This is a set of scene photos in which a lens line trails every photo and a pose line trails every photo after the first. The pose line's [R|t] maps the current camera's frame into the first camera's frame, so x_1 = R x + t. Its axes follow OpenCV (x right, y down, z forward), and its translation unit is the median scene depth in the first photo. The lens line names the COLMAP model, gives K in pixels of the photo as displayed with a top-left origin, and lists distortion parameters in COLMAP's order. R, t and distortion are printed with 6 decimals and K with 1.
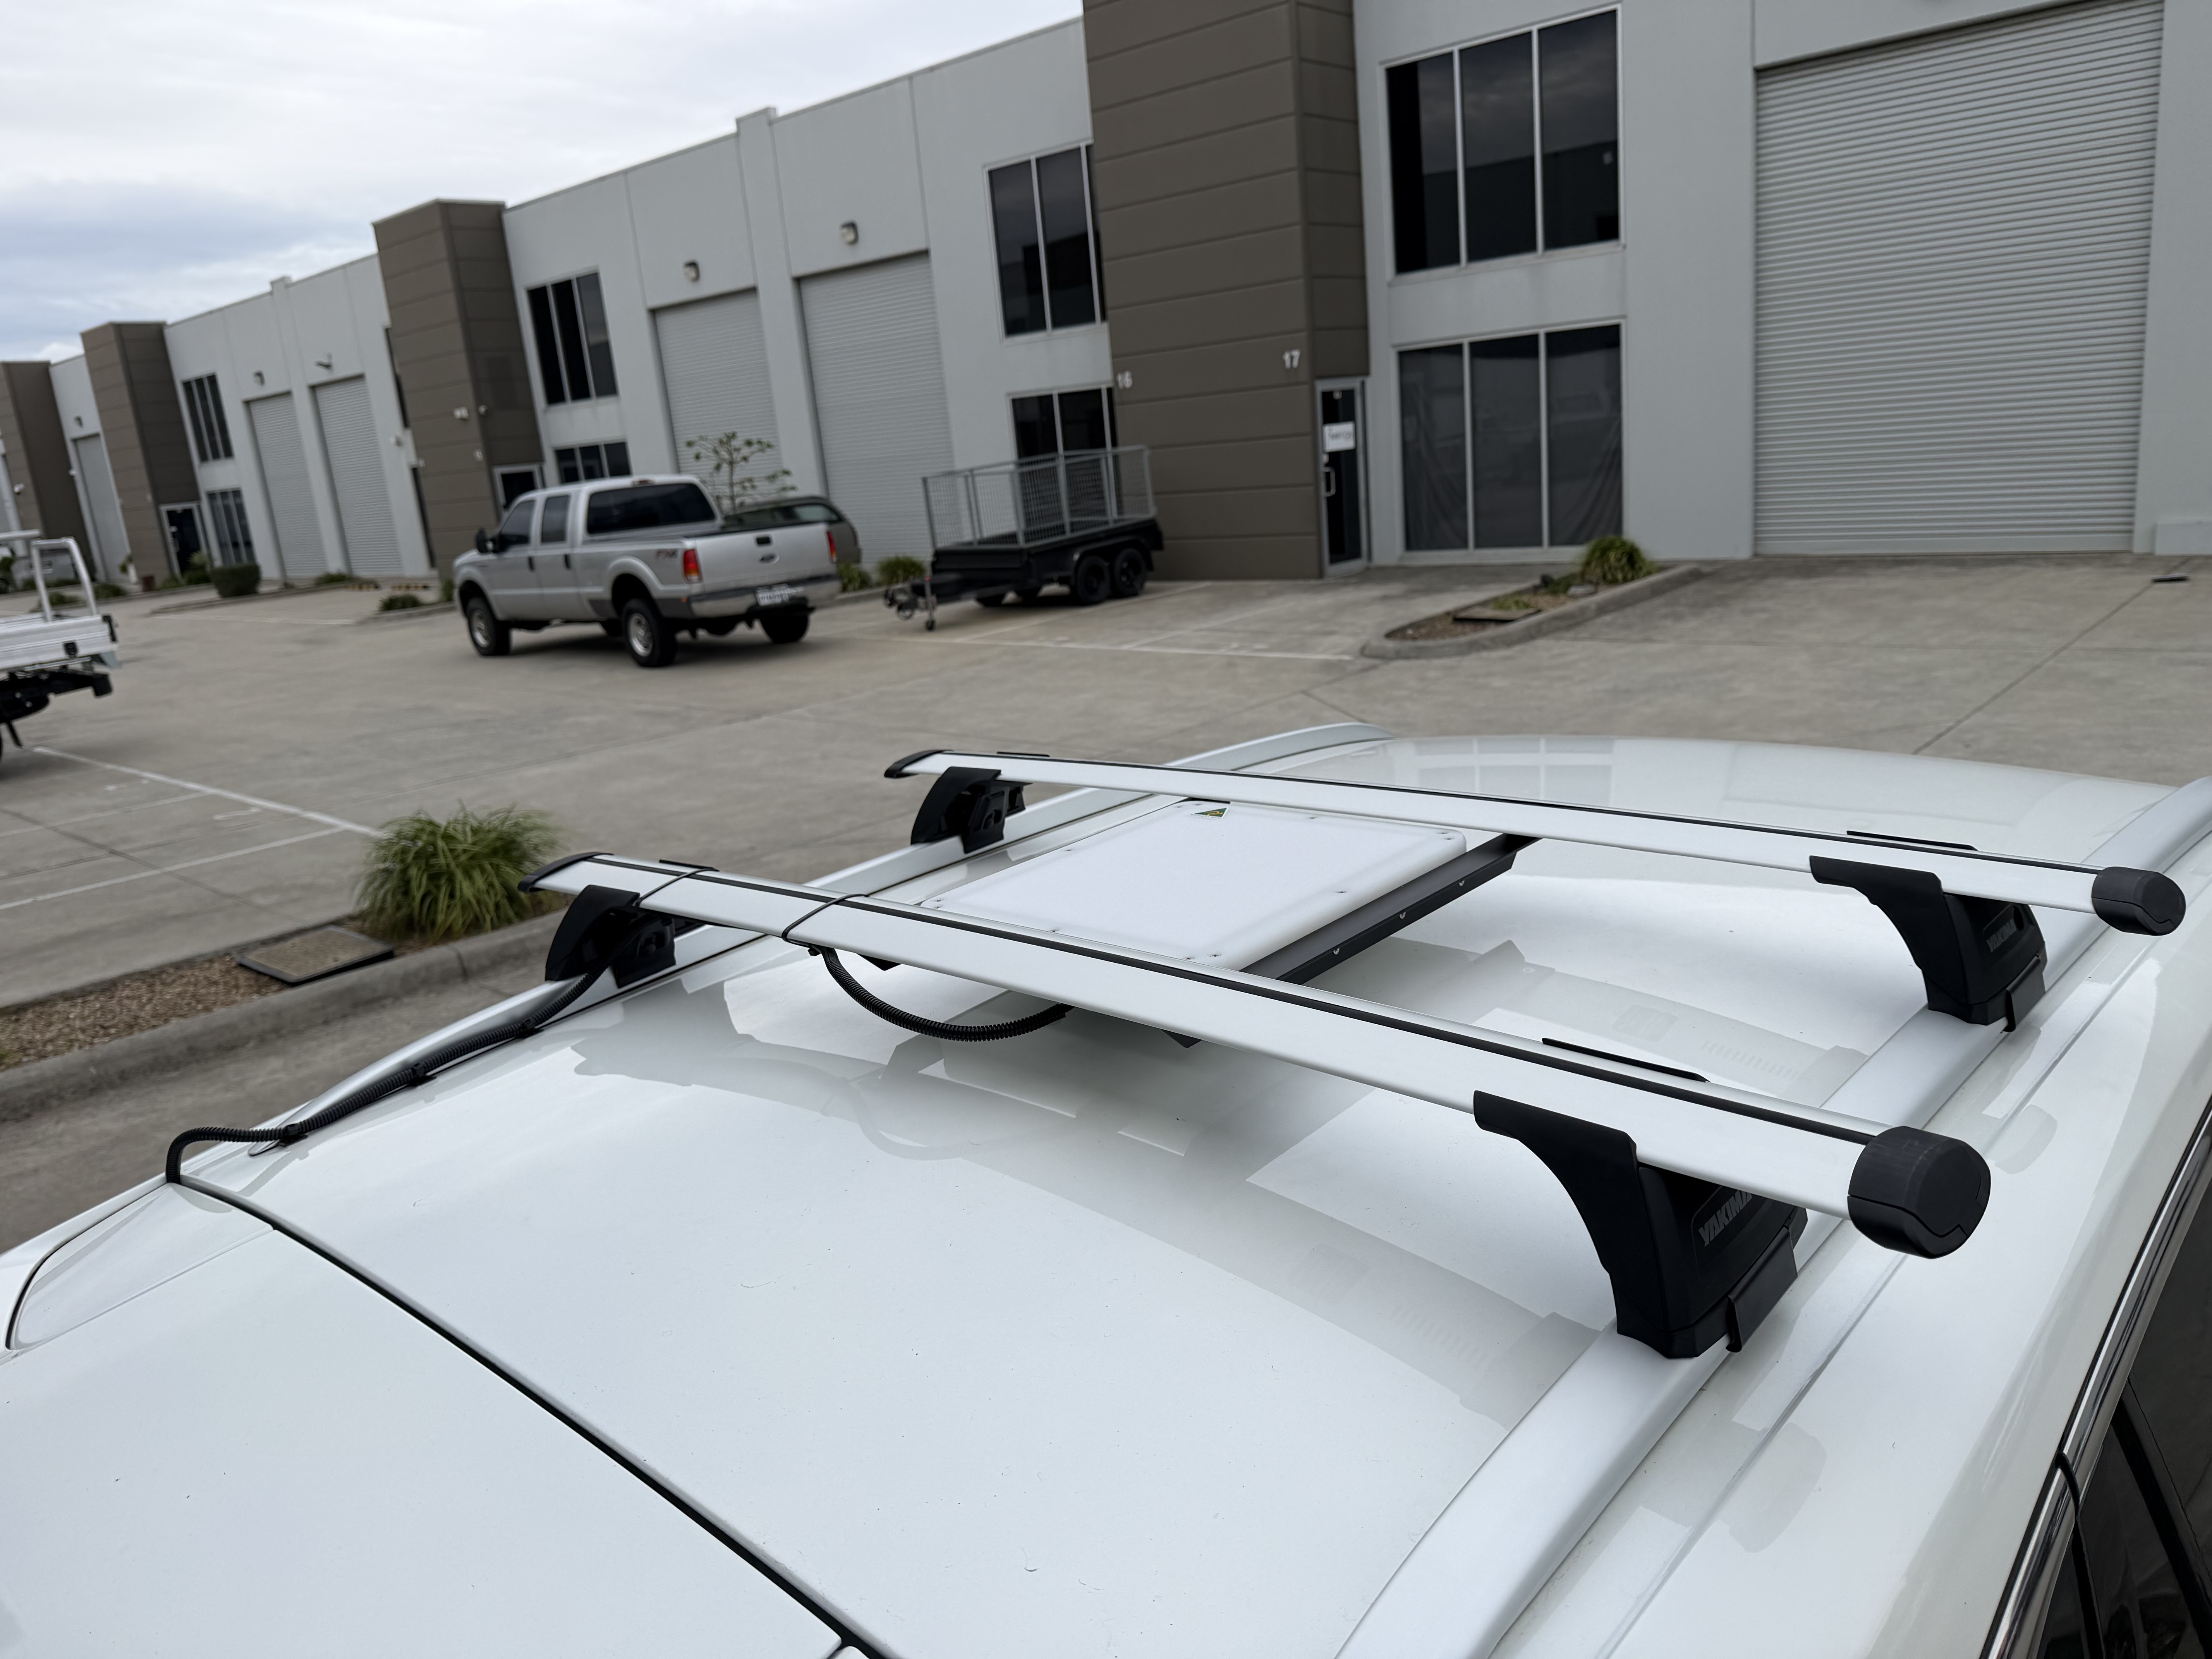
lens RADIAL K [[1601.1, 0, 1106.0], [0, 1601.1, 829.5], [0, 0, 1]] dist [-0.008575, -0.005141]
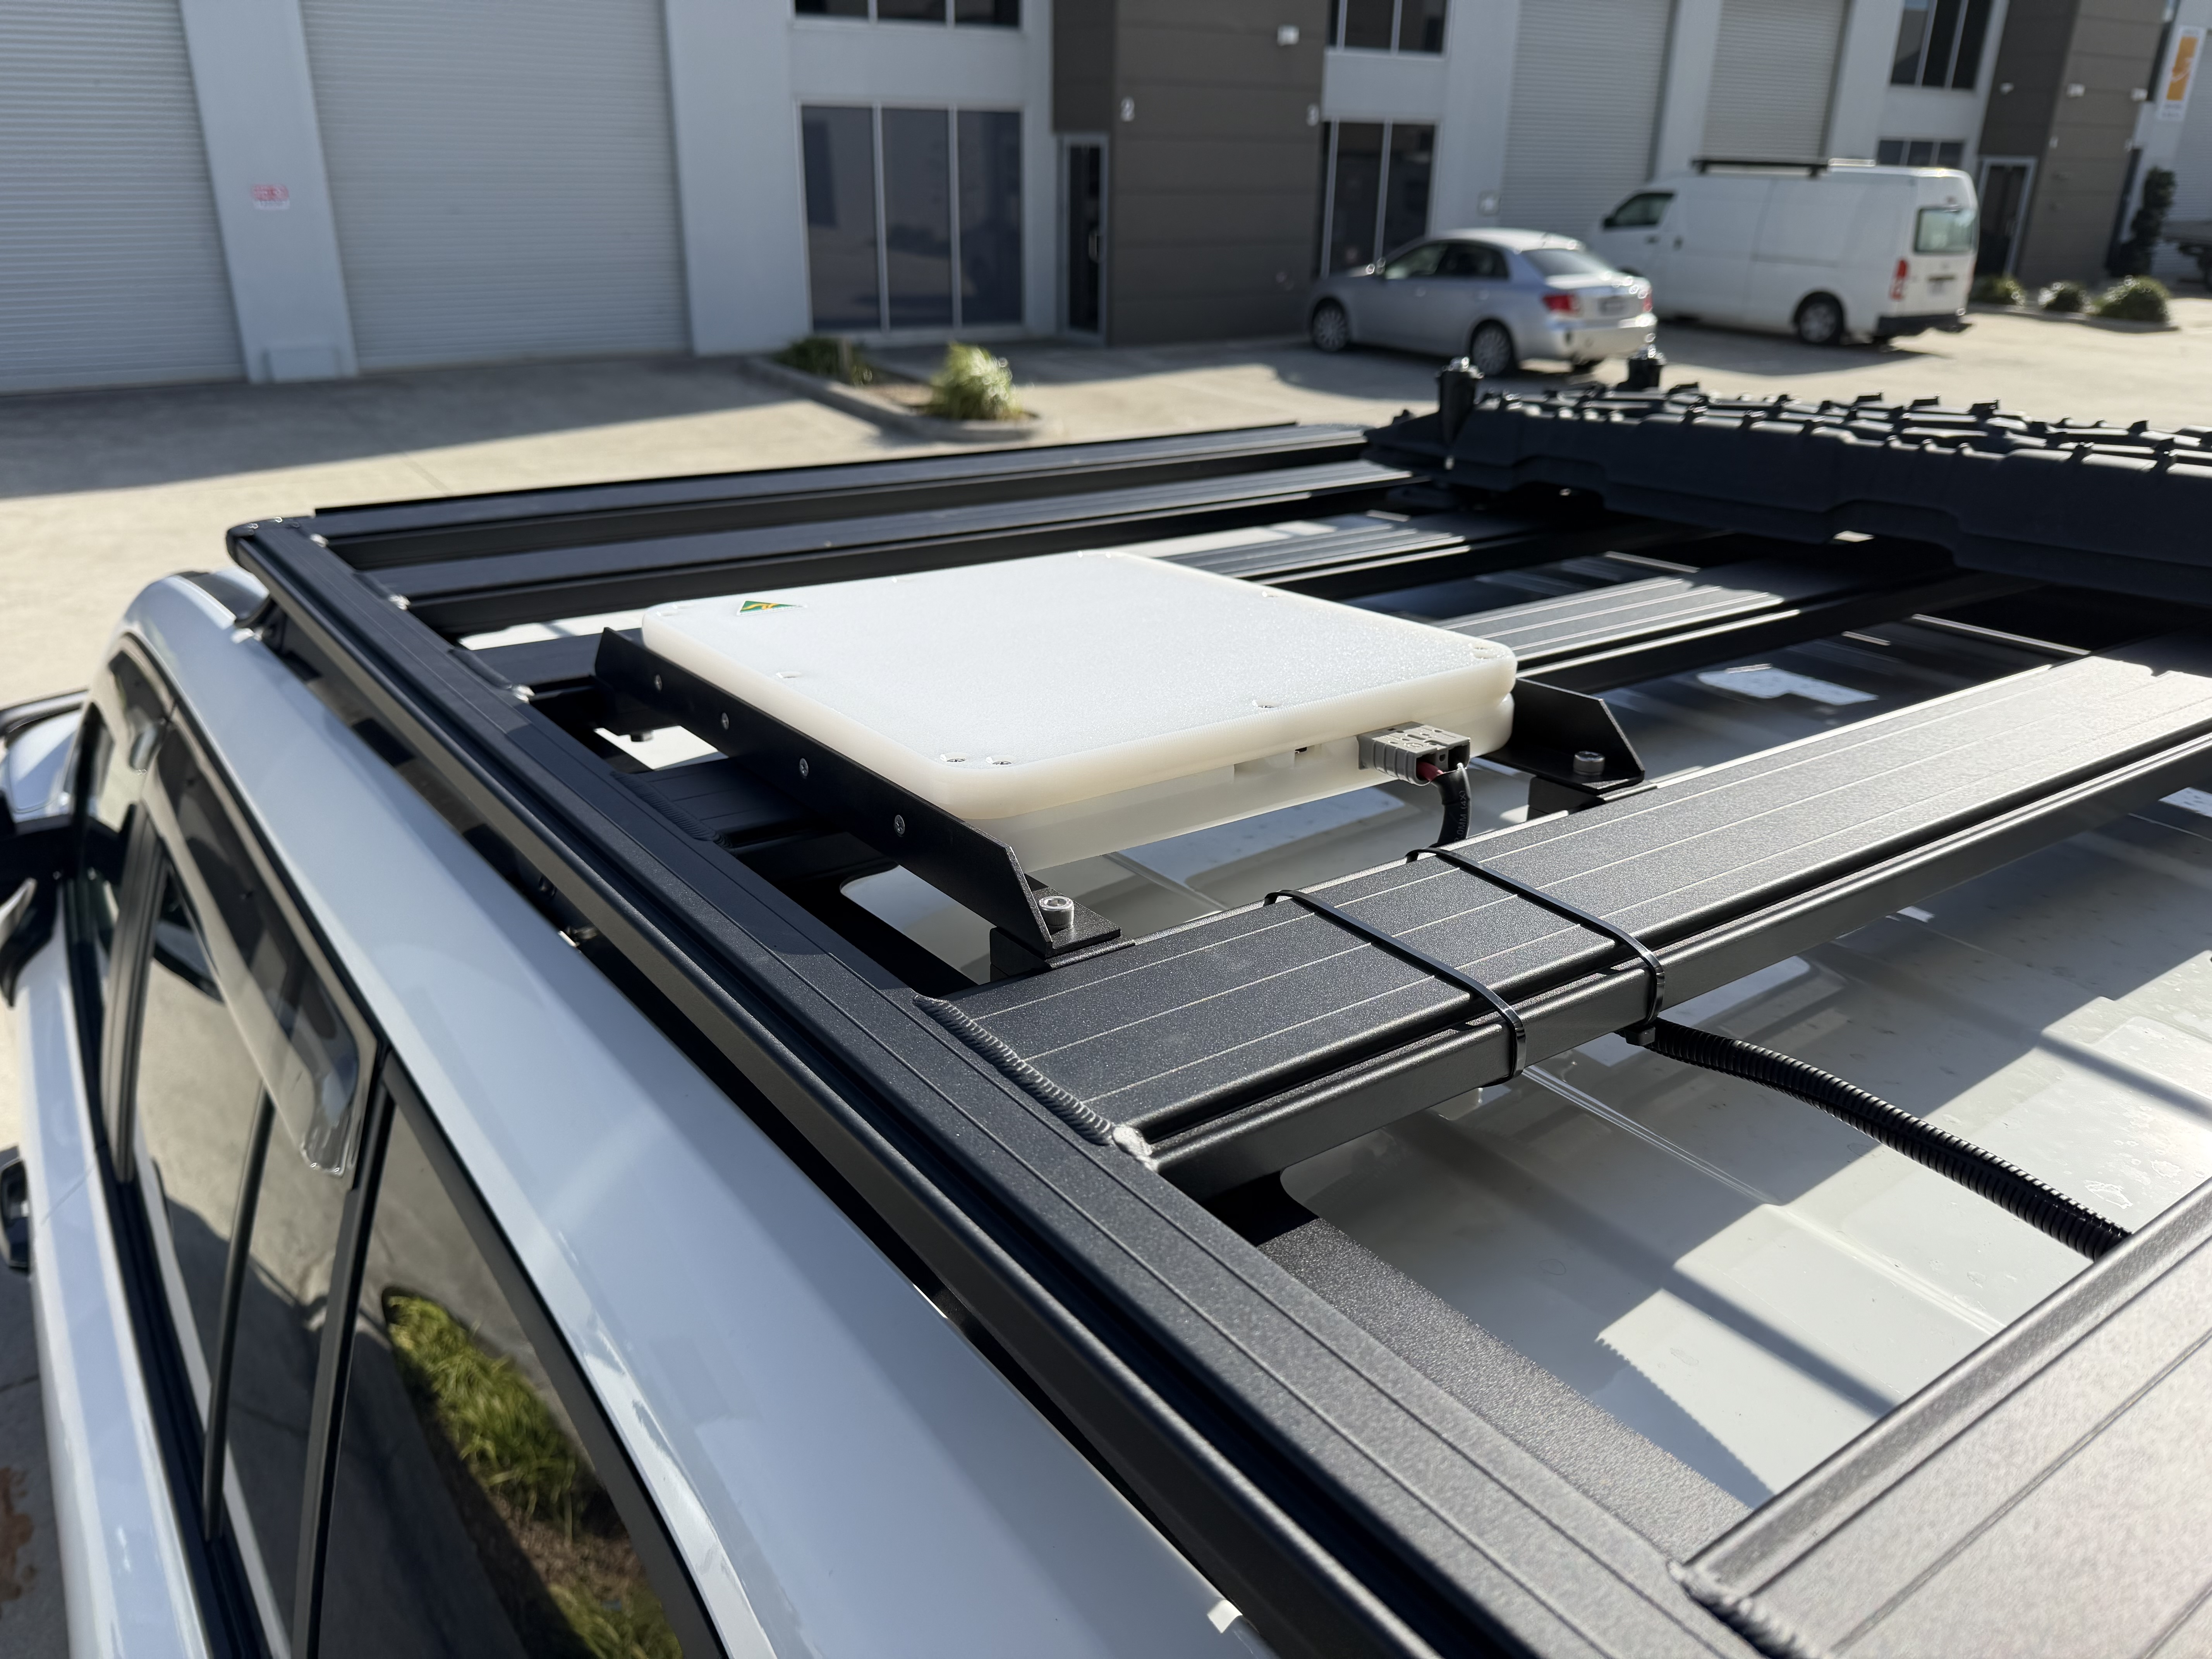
lens RADIAL K [[1601.1, 0, 1106.0], [0, 1601.1, 829.5], [0, 0, 1]] dist [-0.008575, -0.005141]
pose [[0.263962, -0.273257, 0.925016, -1.056943], [0.200030, 0.953688, 0.224647, -0.119775], [-0.943564, 0.125732, 0.306397, 0.919341]]
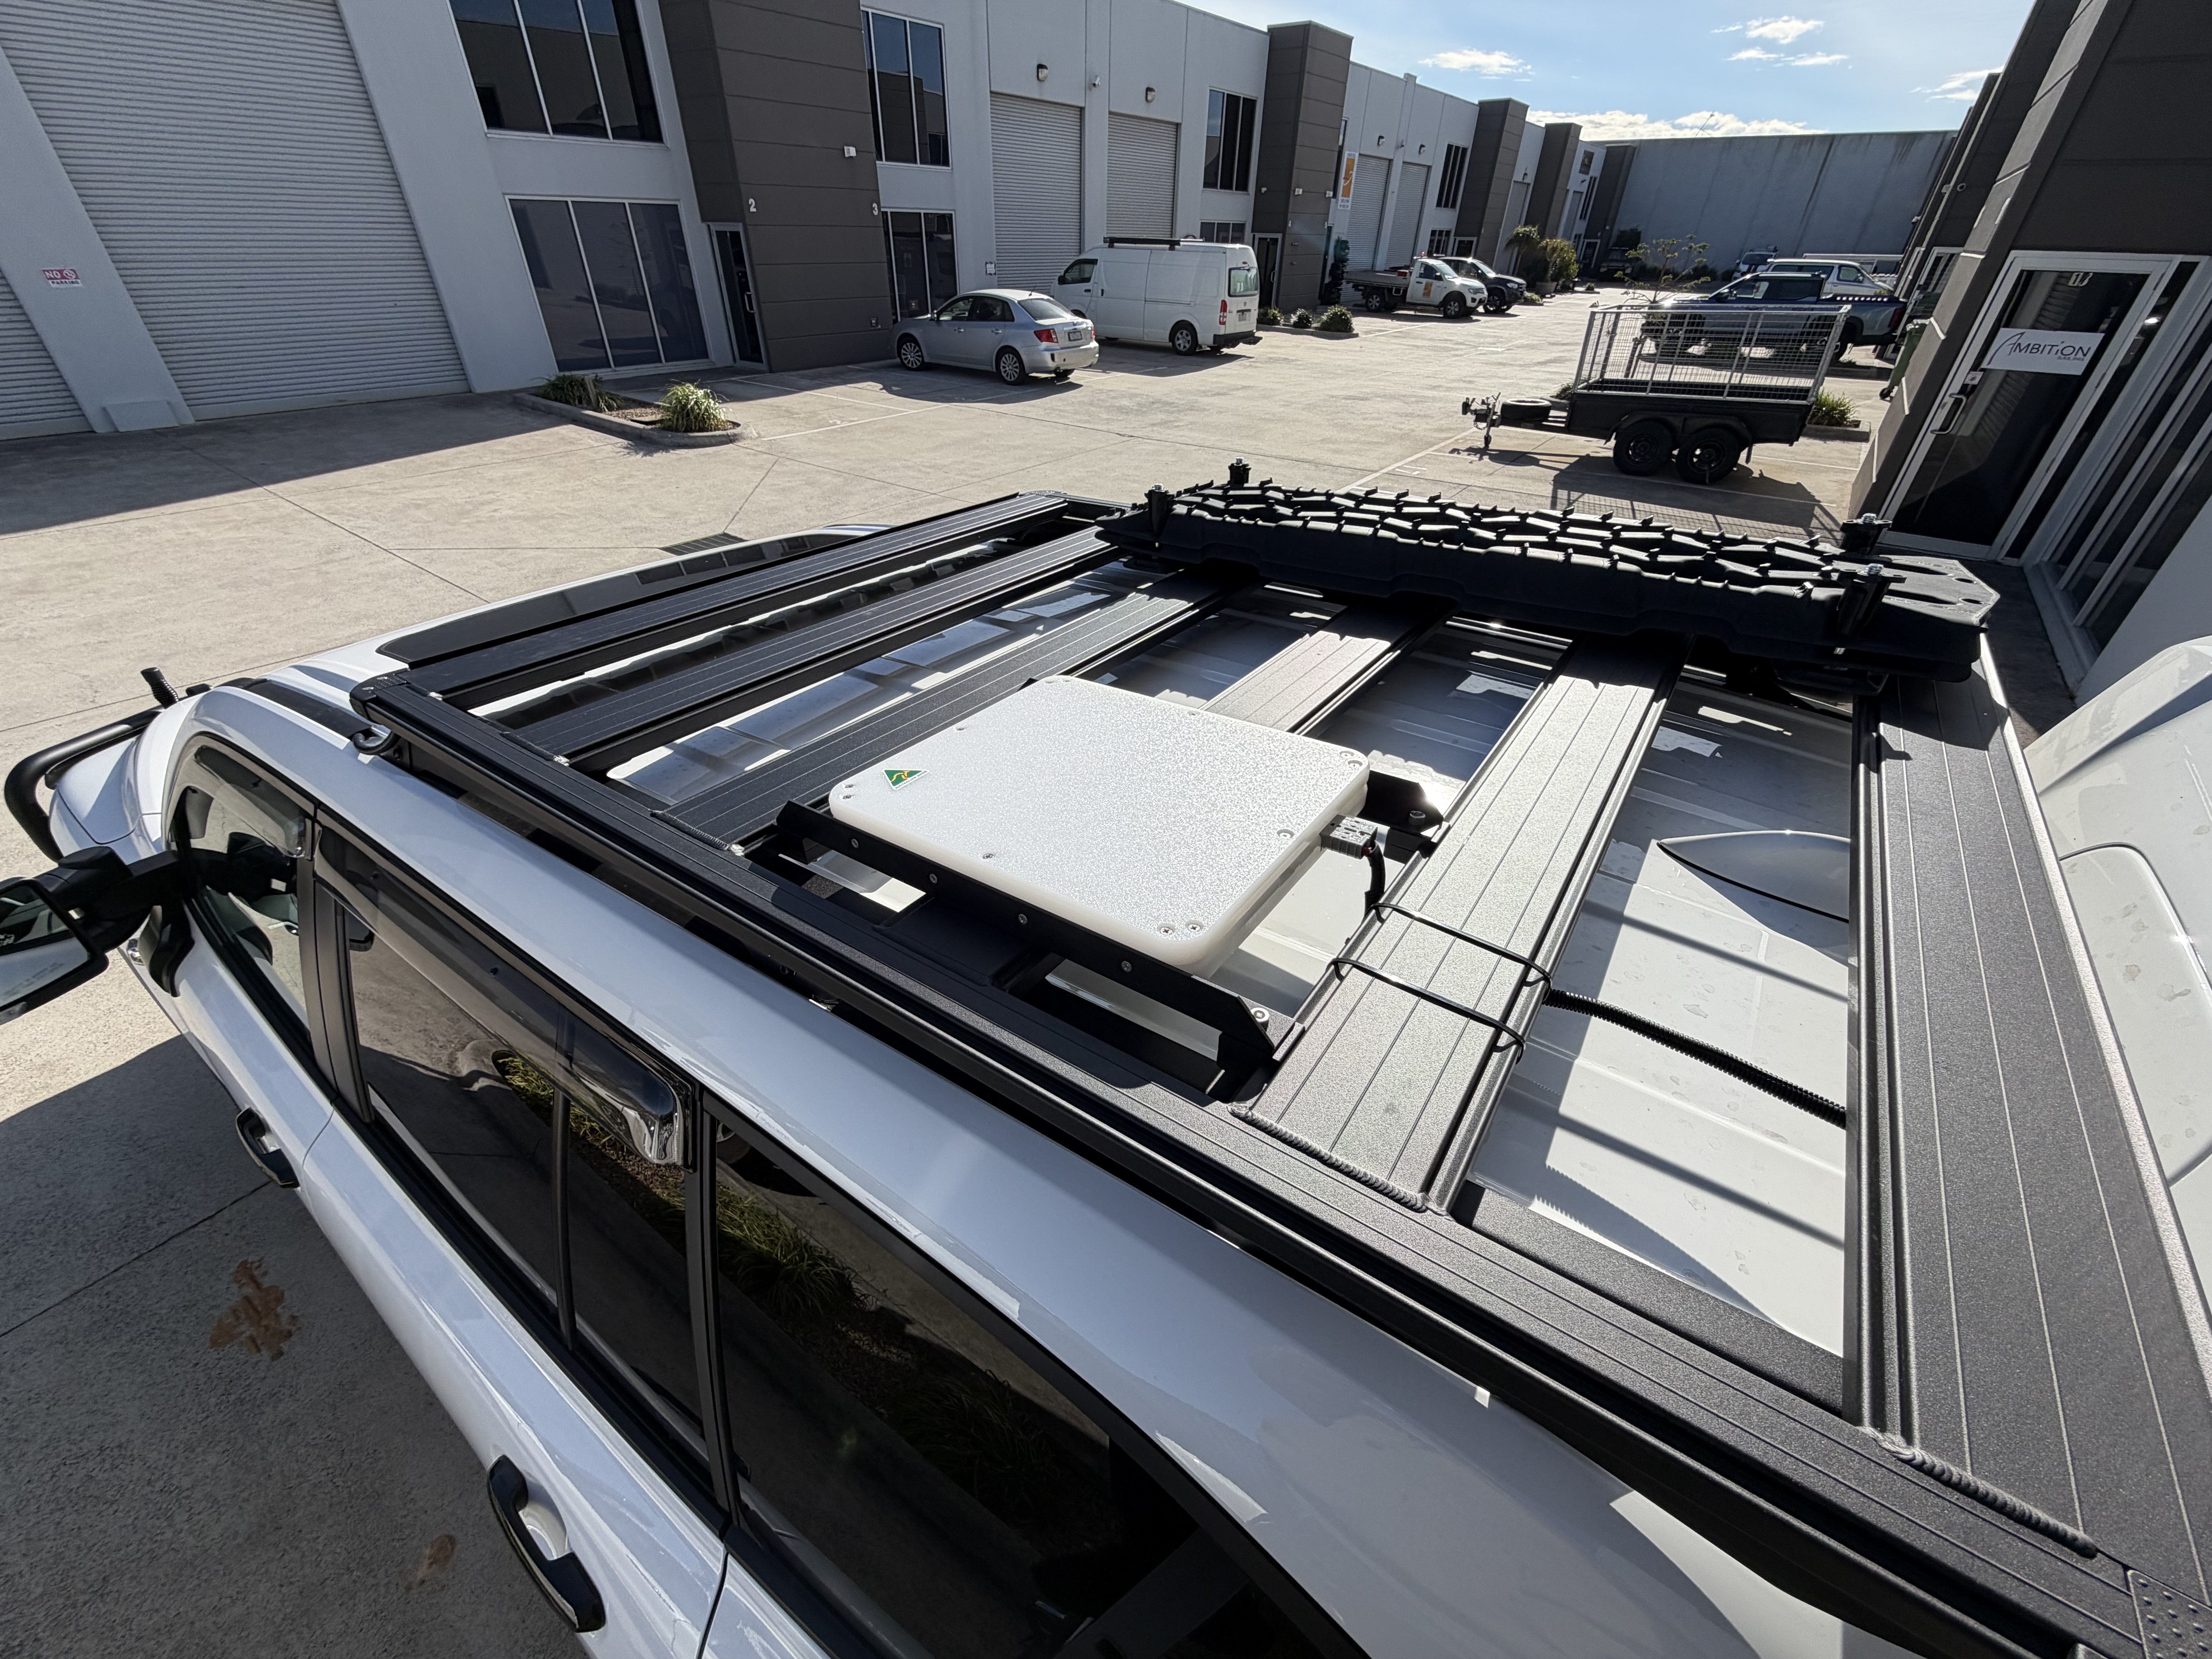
lens RADIAL K [[879.8, 0, 1106.0], [0, 879.8, 829.5], [0, 0, 1]] dist [0.005474, -0.000342]
pose [[-0.070809, -0.469900, 0.879875, -1.052073], [0.244812, 0.846924, 0.472004, -0.132376], [-0.966981, 0.248826, 0.055067, 0.931626]]
